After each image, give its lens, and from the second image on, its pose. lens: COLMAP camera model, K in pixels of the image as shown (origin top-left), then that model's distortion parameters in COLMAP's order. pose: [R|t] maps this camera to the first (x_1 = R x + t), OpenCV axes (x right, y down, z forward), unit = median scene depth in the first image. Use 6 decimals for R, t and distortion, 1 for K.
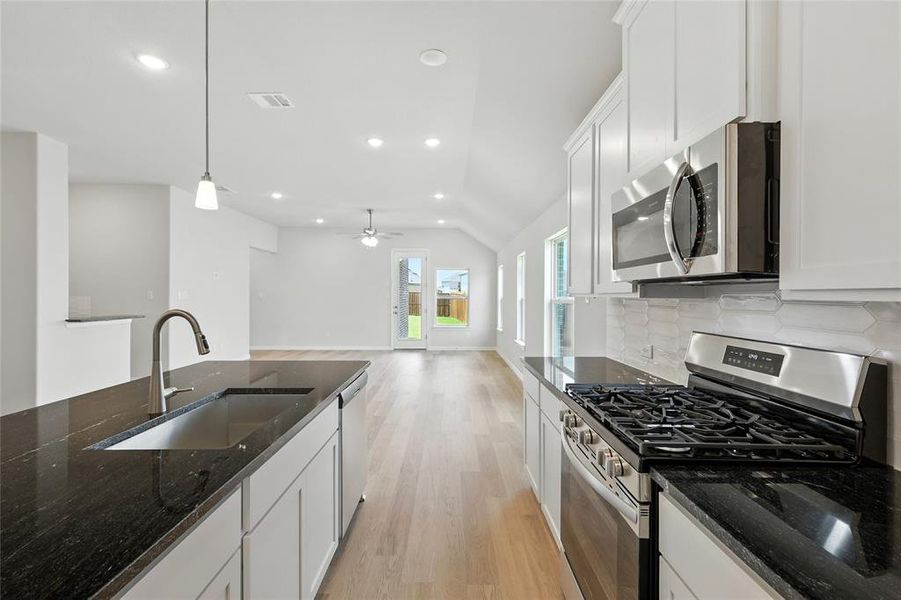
lens RADIAL K [[396.9, 0, 448.3], [0, 396.9, 293.2], [0, 0, 1]] dist [0.004037, 0.001656]
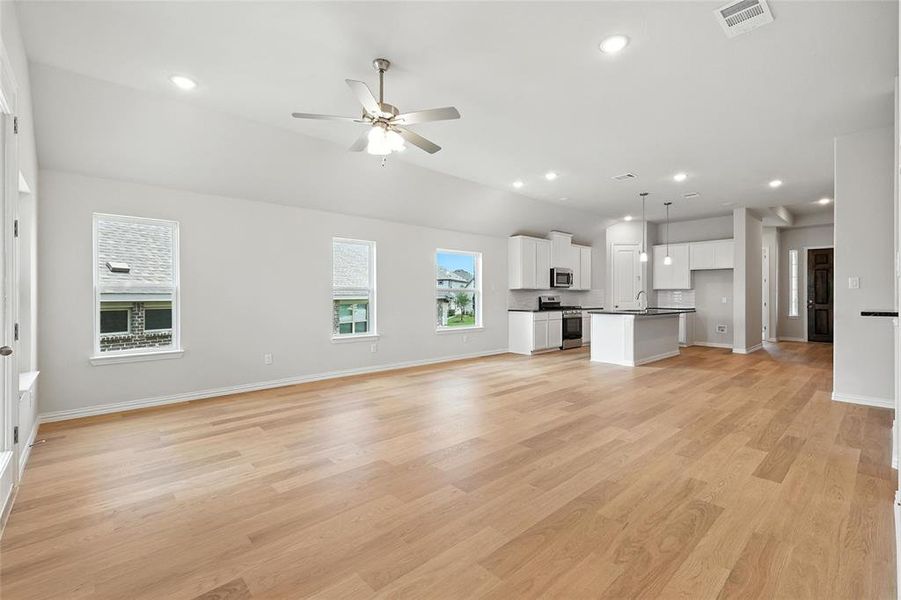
lens RADIAL K [[396.9, 0, 449.8], [0, 396.9, 299.2], [0, 0, 1]] dist [0.004037, 0.001656]
pose [[-0.673105, -0.008396, 0.739499, -0.471281], [-0.004974, 0.999964, 0.006825, 0.022138], [-0.739530, 0.000916, -0.673123, 1.061878]]
